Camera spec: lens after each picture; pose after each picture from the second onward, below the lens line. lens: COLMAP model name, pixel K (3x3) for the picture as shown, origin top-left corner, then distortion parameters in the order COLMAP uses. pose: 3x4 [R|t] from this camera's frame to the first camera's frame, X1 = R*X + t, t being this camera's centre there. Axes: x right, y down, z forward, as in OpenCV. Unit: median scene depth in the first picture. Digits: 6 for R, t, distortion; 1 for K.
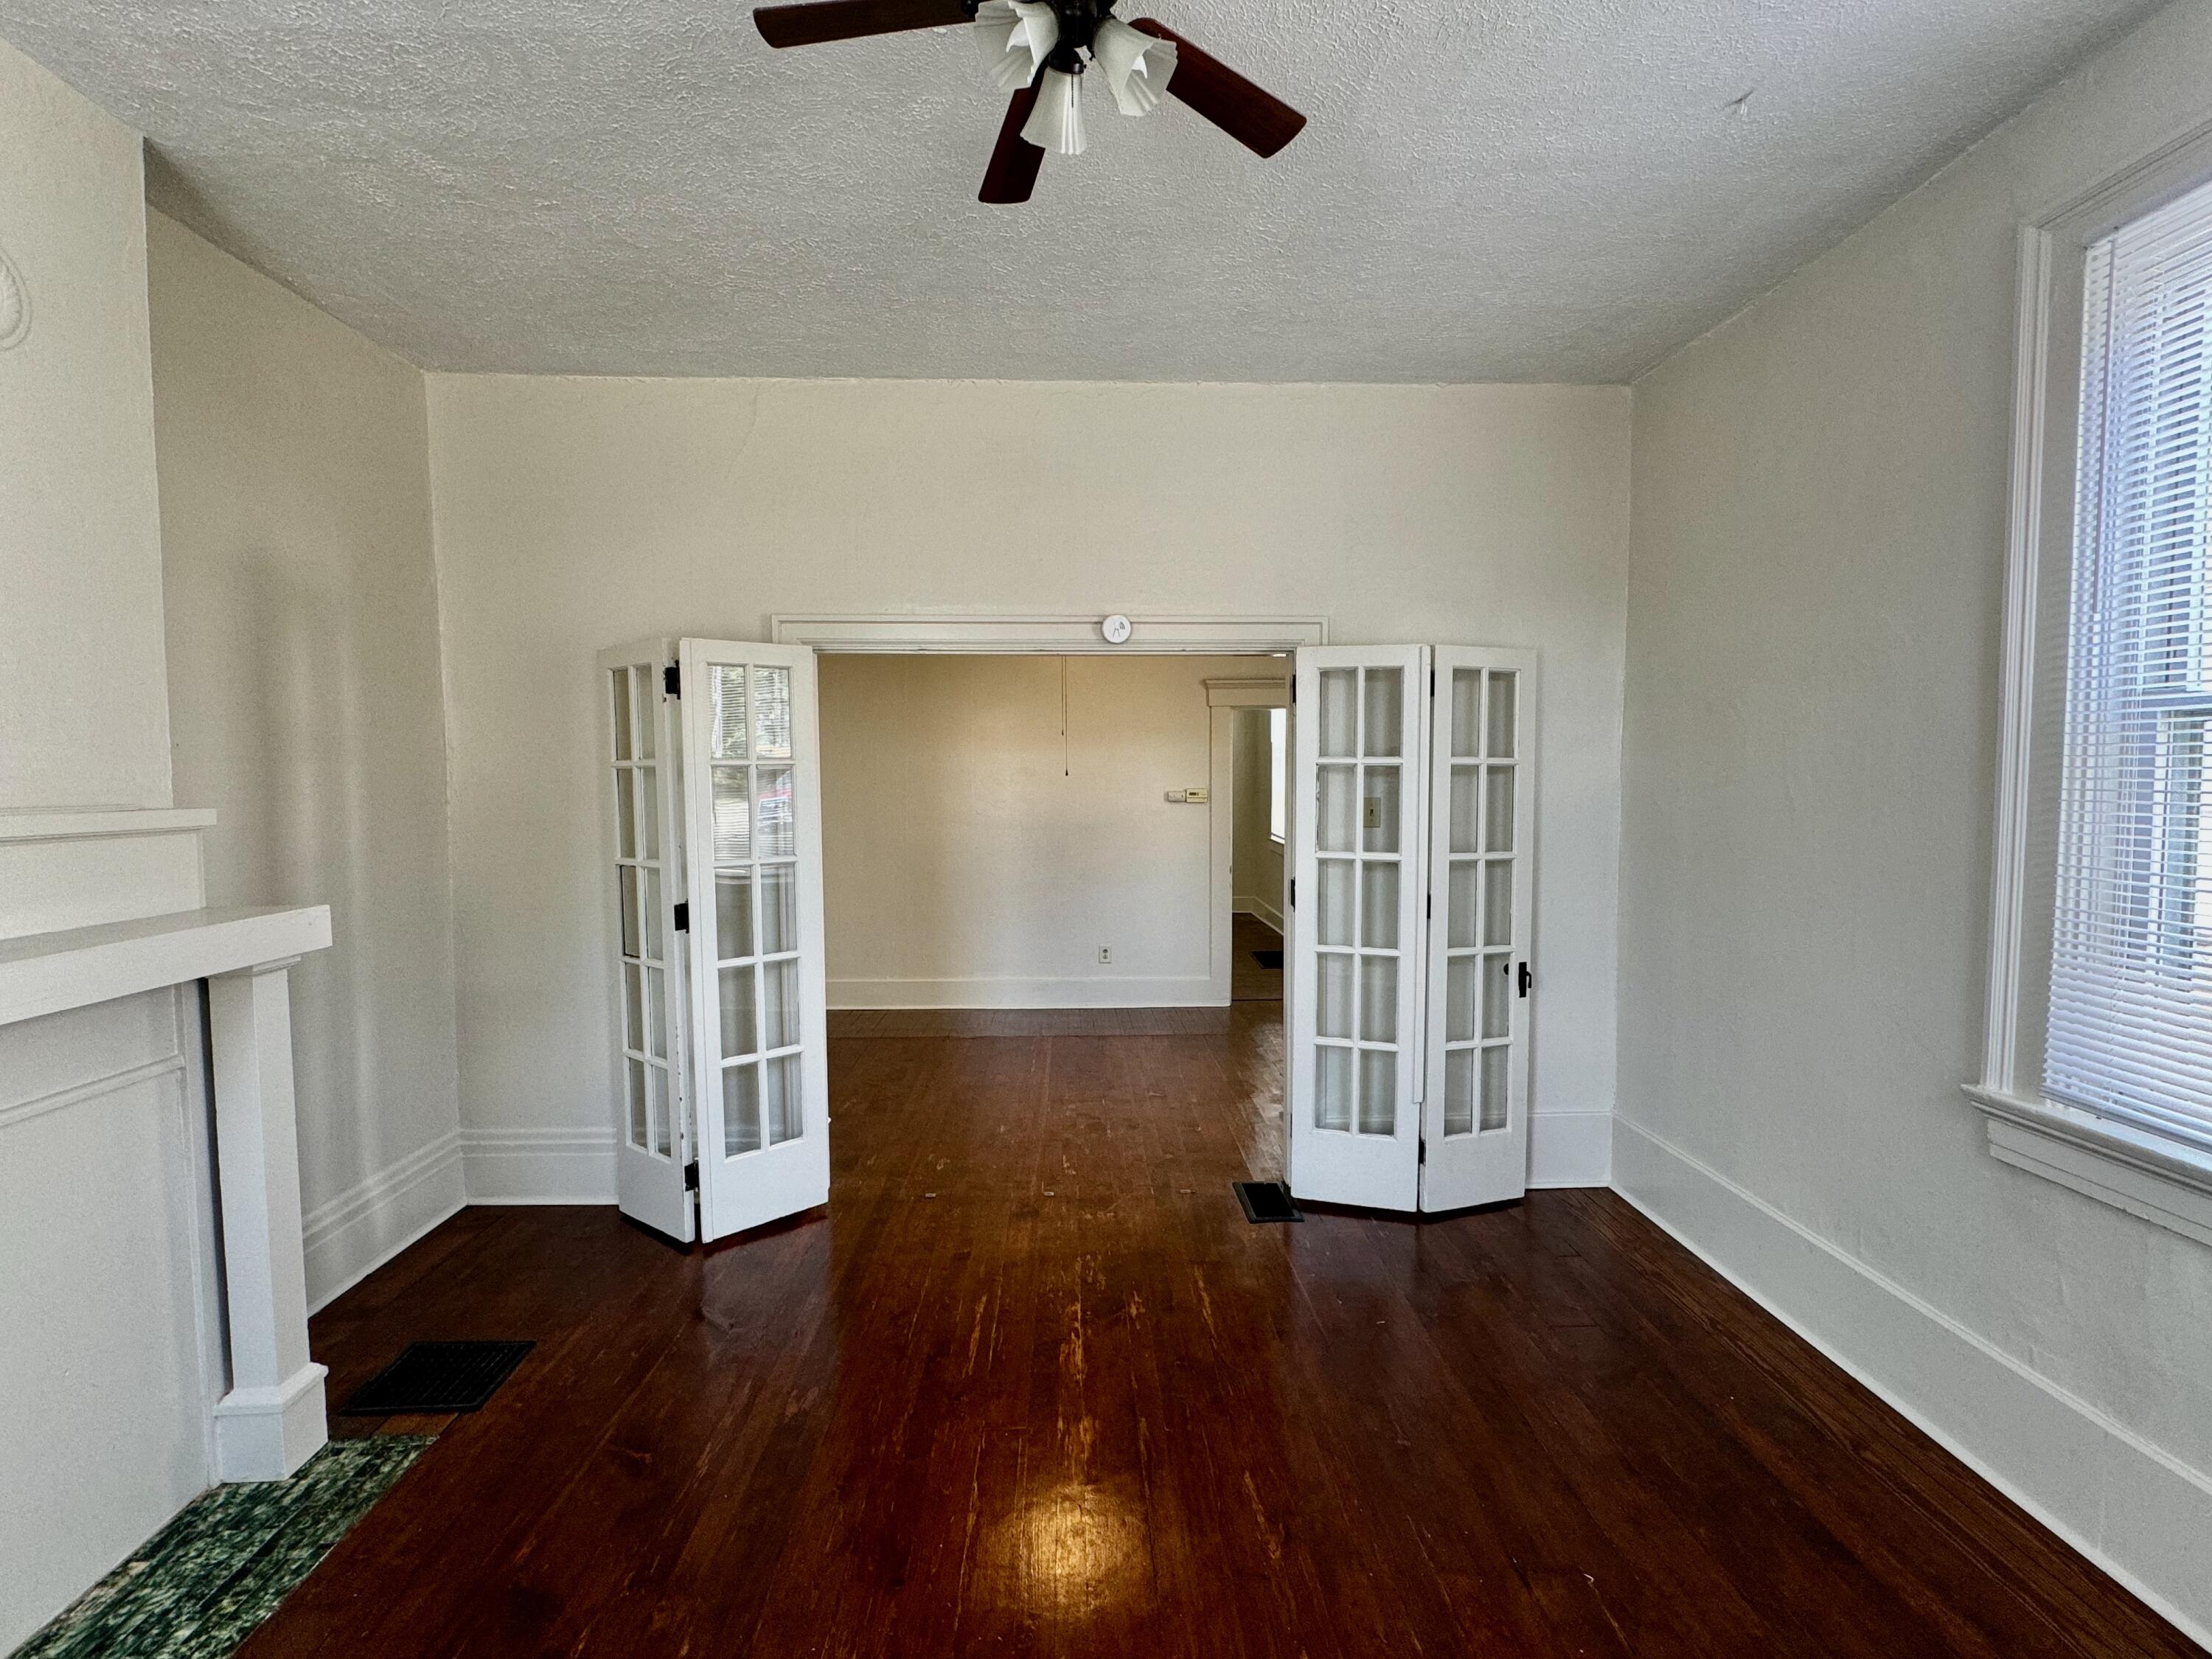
lens RADIAL K [[982.4, 0, 1108.9], [0, 982.4, 831.2], [0, 0, 1]] dist [-0.004639, 0.001923]
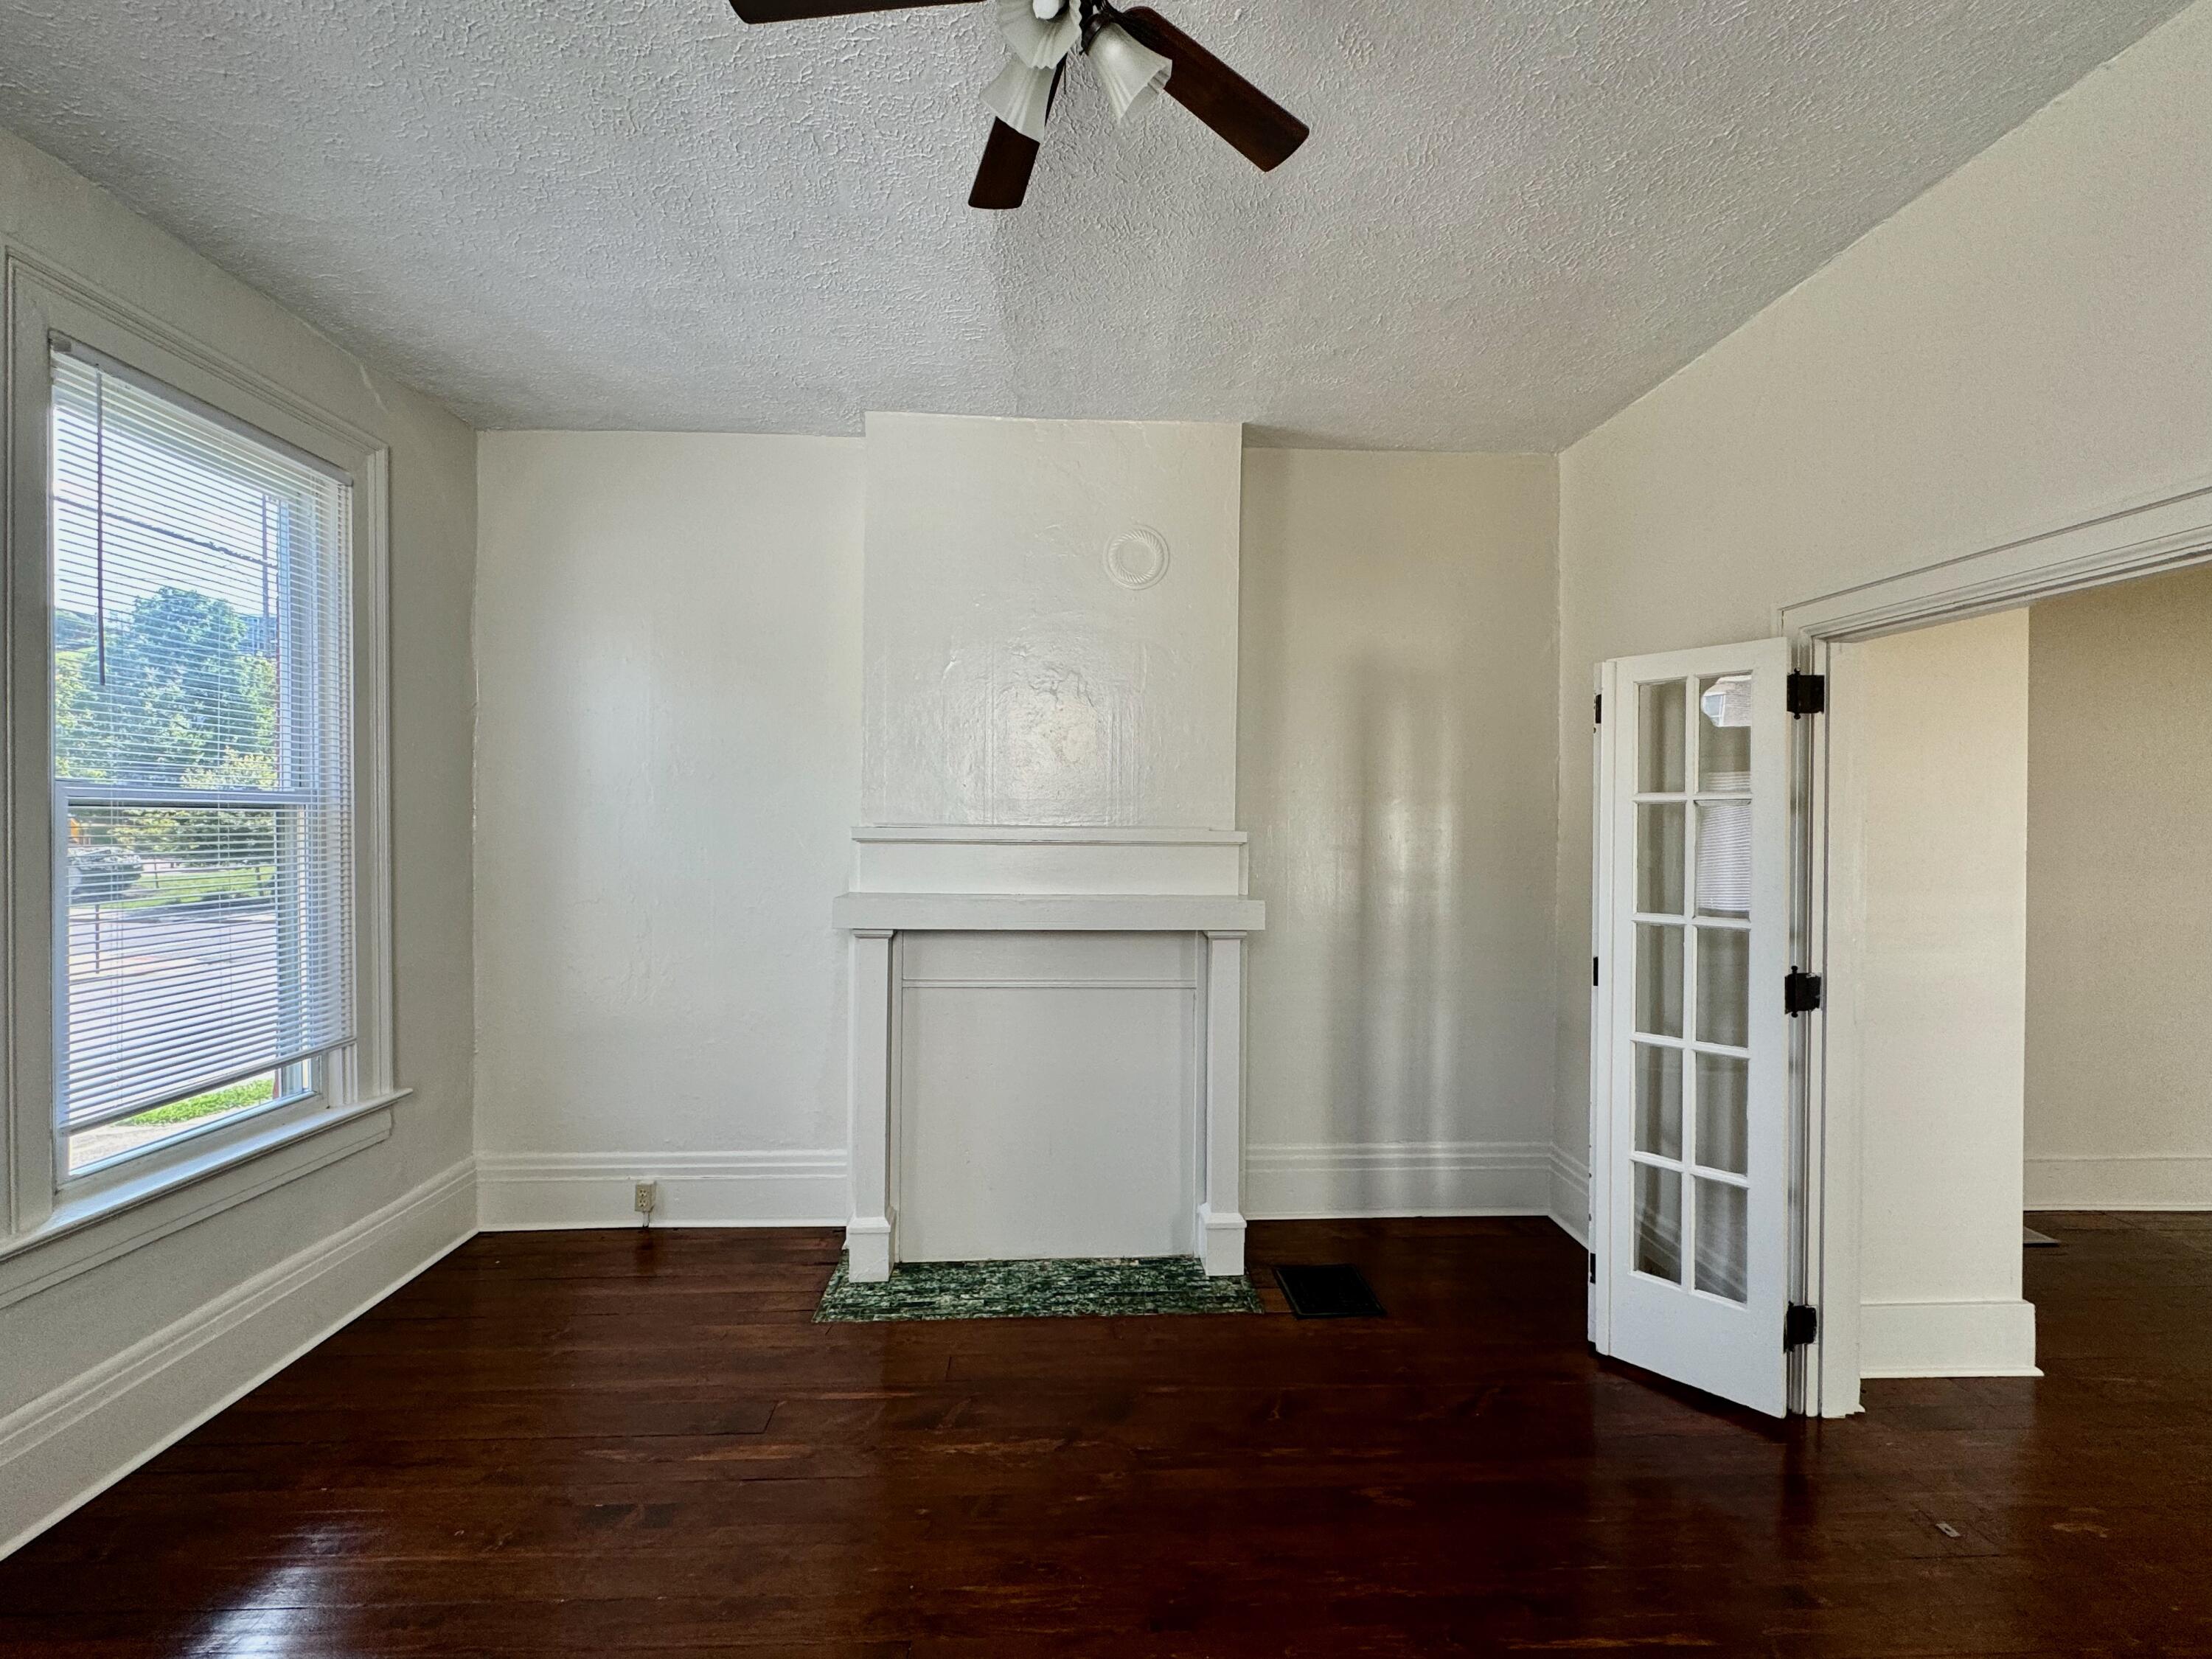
lens RADIAL K [[982.4, 0, 1105.1], [0, 982.4, 830.3], [0, 0, 1]] dist [-0.004639, 0.001923]
pose [[0.009702, 0.012791, -0.999871, 0.655766], [-0.067875, 0.997620, 0.012103, -0.029301], [0.997647, 0.067749, 0.010547, 0.775981]]
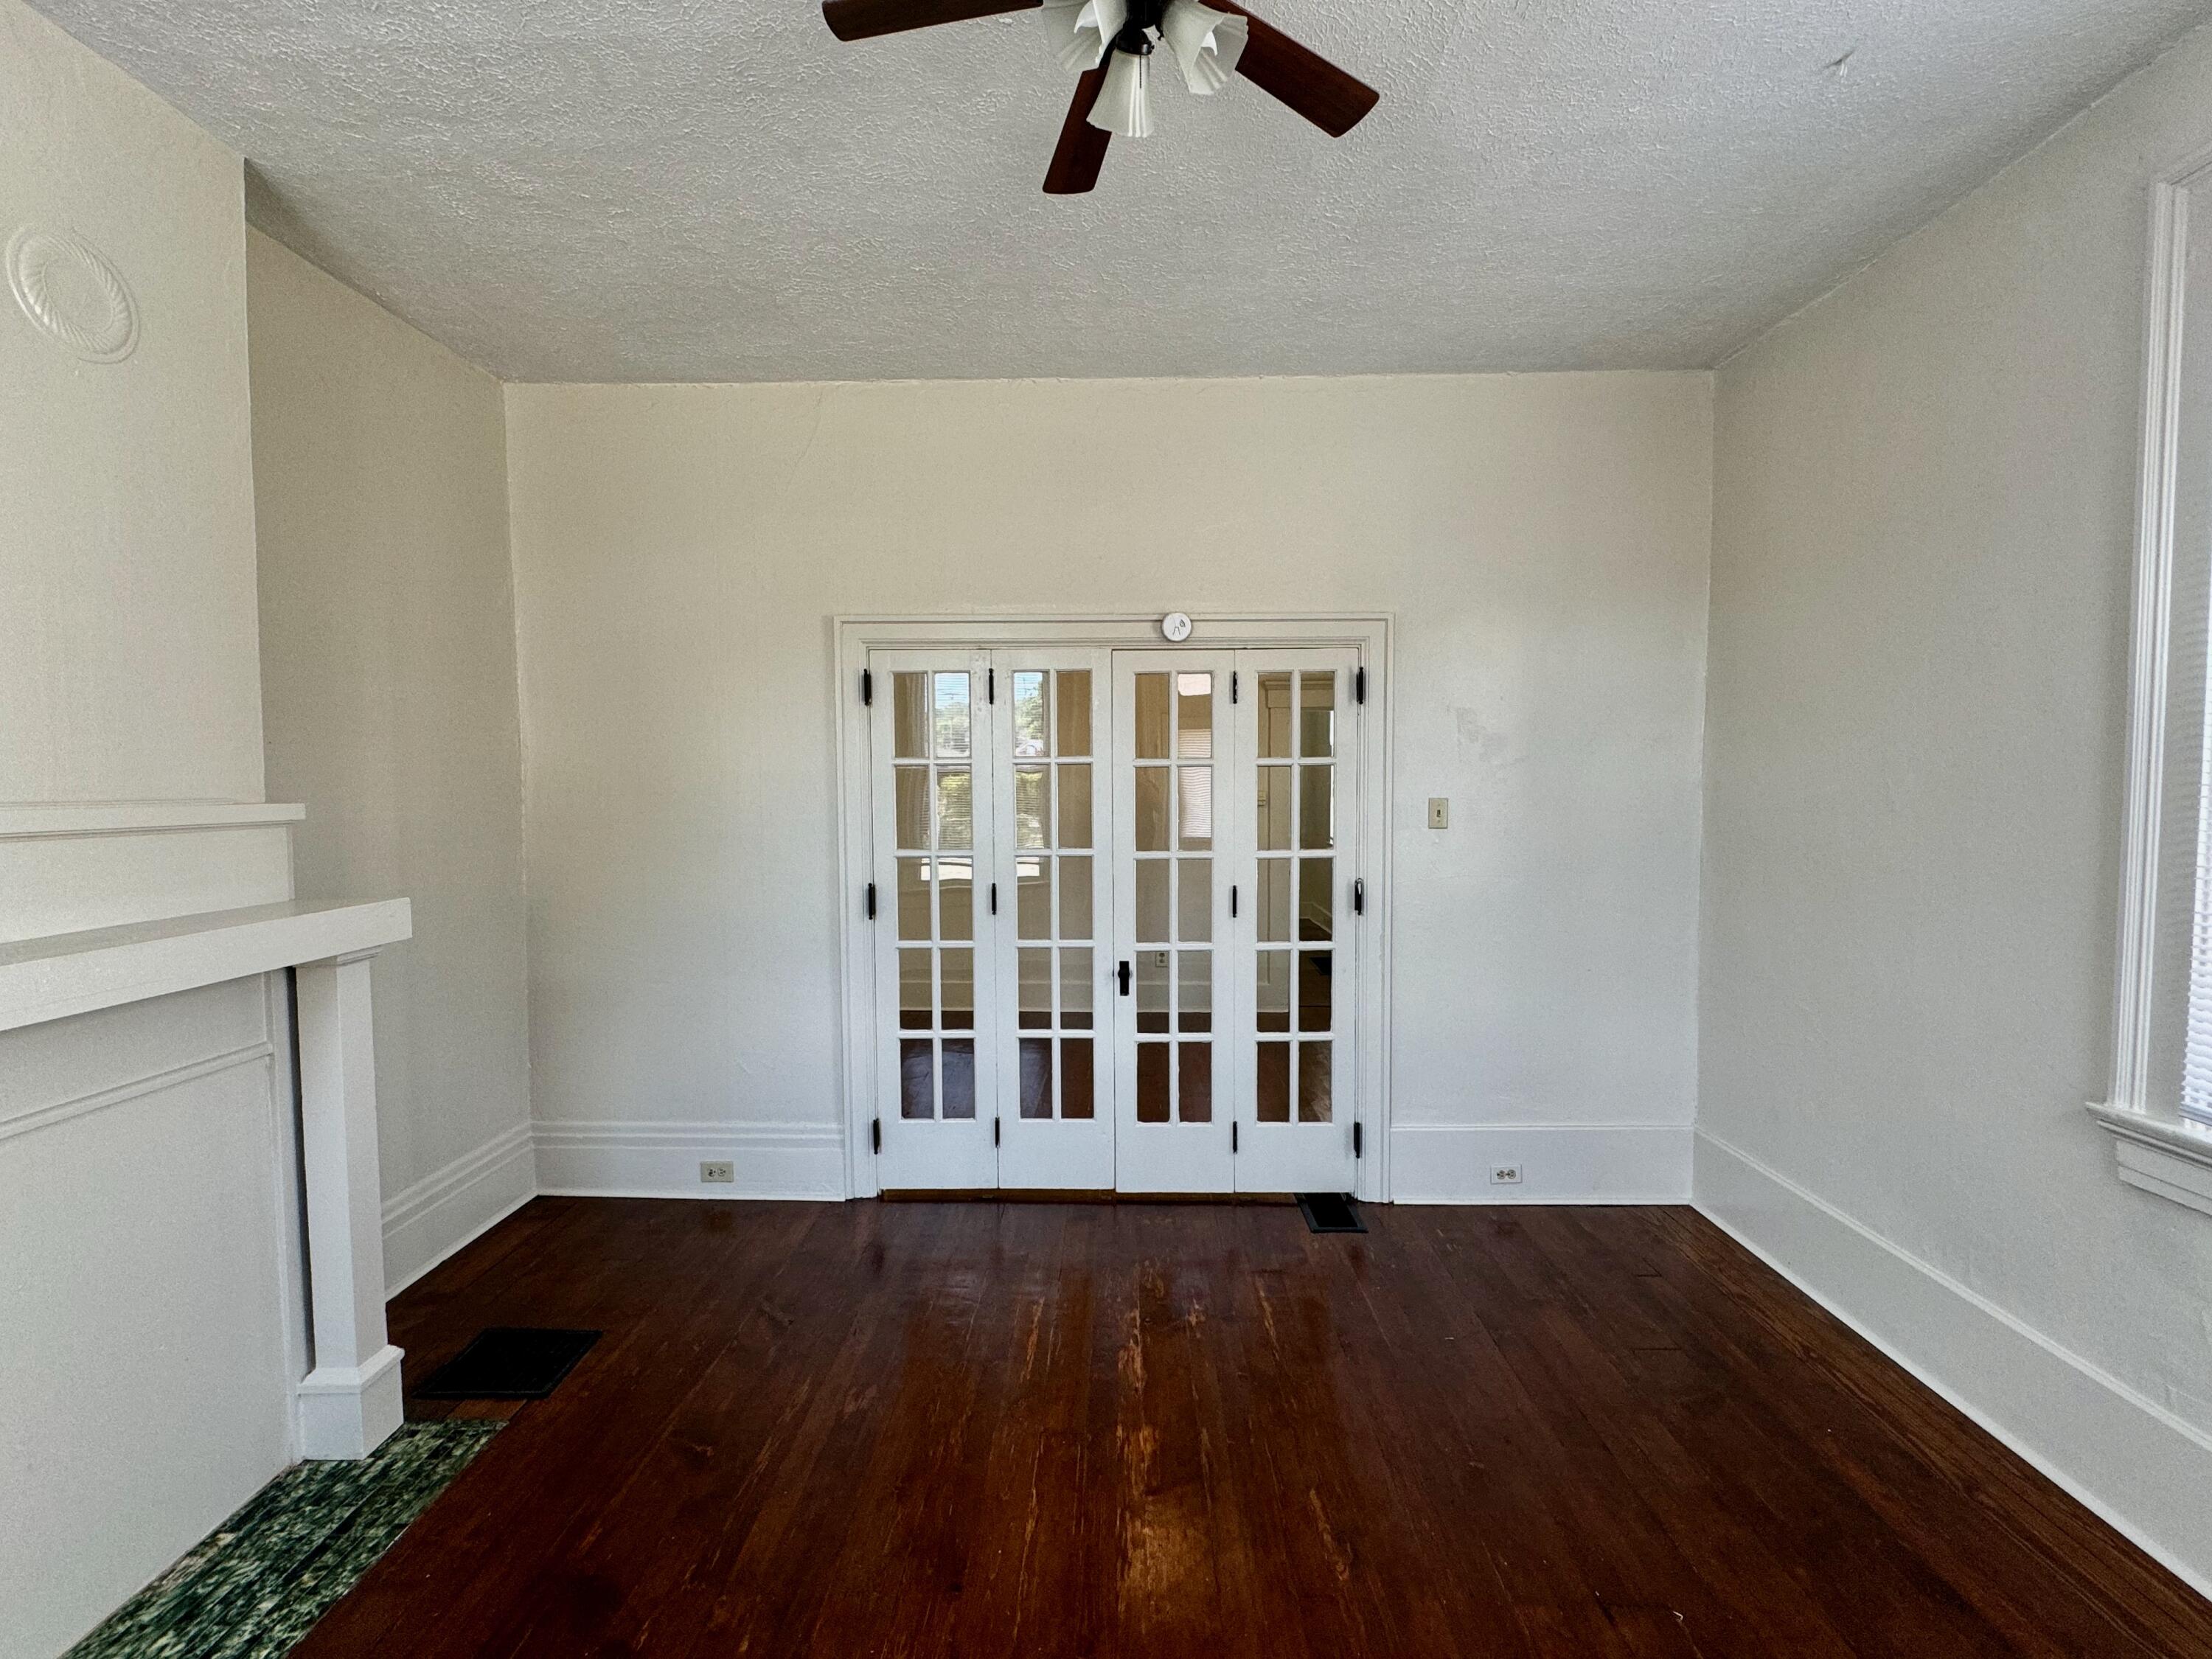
lens RADIAL K [[982.4, 0, 1108.6], [0, 982.4, 831.3], [0, 0, 1]] dist [-0.004639, 0.001923]
pose [[0.998505, 0.003323, -0.054554, -0.009603], [-0.003692, 0.999971, -0.006668, 0.010227], [0.054530, 0.006860, 0.998489, 0.015914]]
